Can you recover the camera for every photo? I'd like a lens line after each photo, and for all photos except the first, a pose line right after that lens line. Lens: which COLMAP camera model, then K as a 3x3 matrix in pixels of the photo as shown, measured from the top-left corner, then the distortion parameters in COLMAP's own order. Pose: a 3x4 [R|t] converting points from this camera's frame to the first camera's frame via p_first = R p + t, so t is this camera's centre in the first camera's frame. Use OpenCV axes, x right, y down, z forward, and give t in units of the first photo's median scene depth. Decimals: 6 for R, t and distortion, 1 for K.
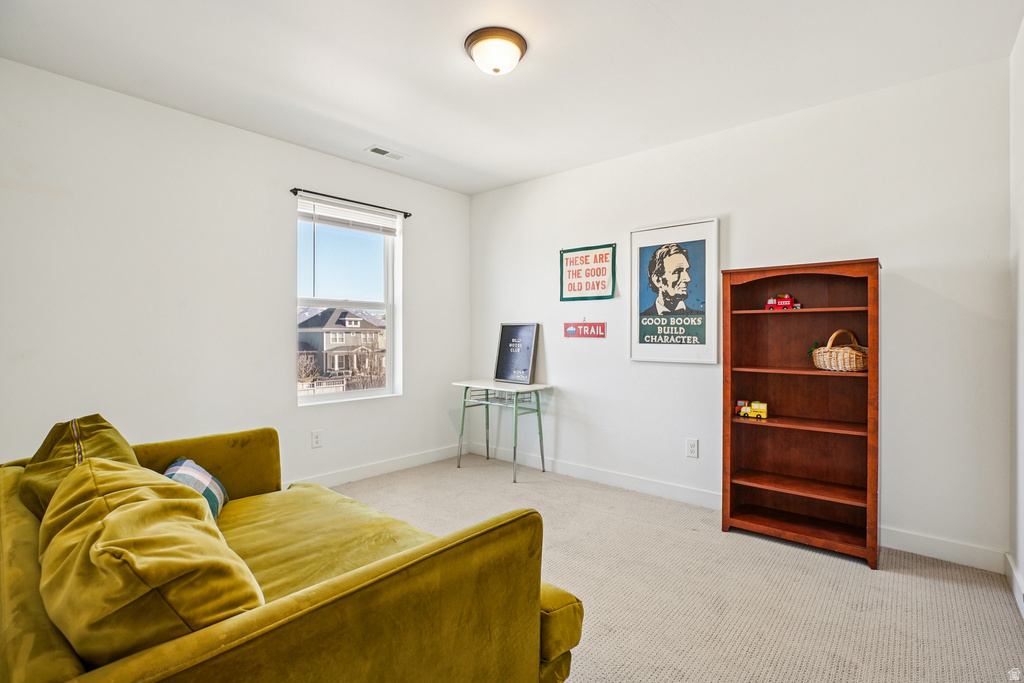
lens RADIAL K [[472.7, 0, 515.4], [0, 472.7, 335.8], [0, 0, 1]] dist [-0.033224, 0.007028]
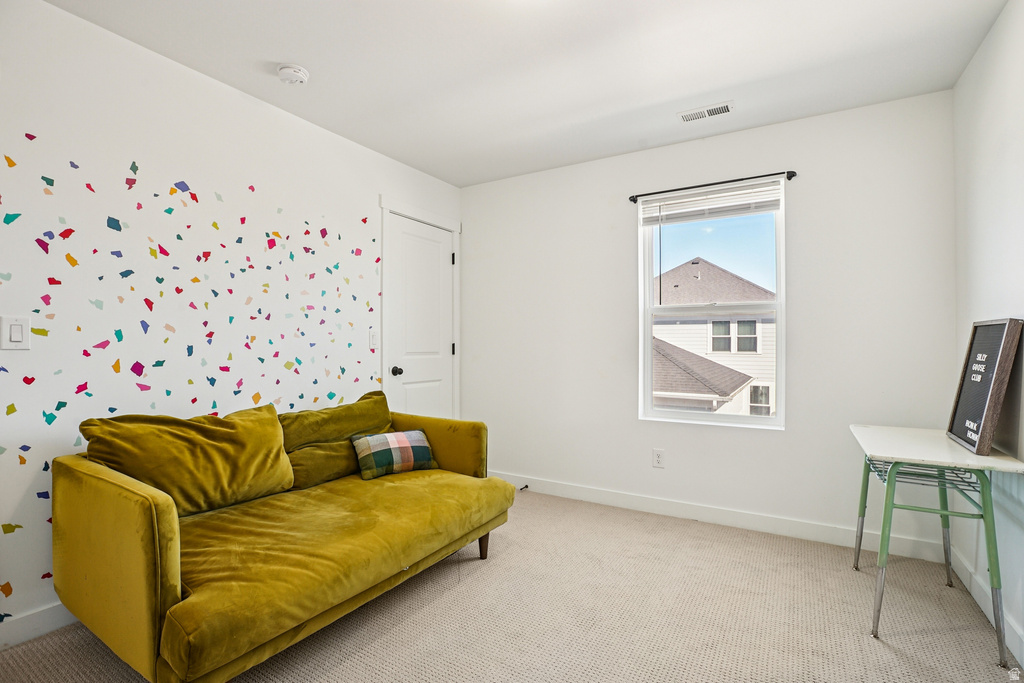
lens RADIAL K [[472.7, 0, 514.7], [0, 472.7, 342.4], [0, 0, 1]] dist [-0.033224, 0.007028]
pose [[0.186348, -0.000583, -0.982484, 0.414107], [-0.005630, 0.999983, -0.001661, -0.004419], [0.982468, 0.005841, 0.186341, 0.520224]]
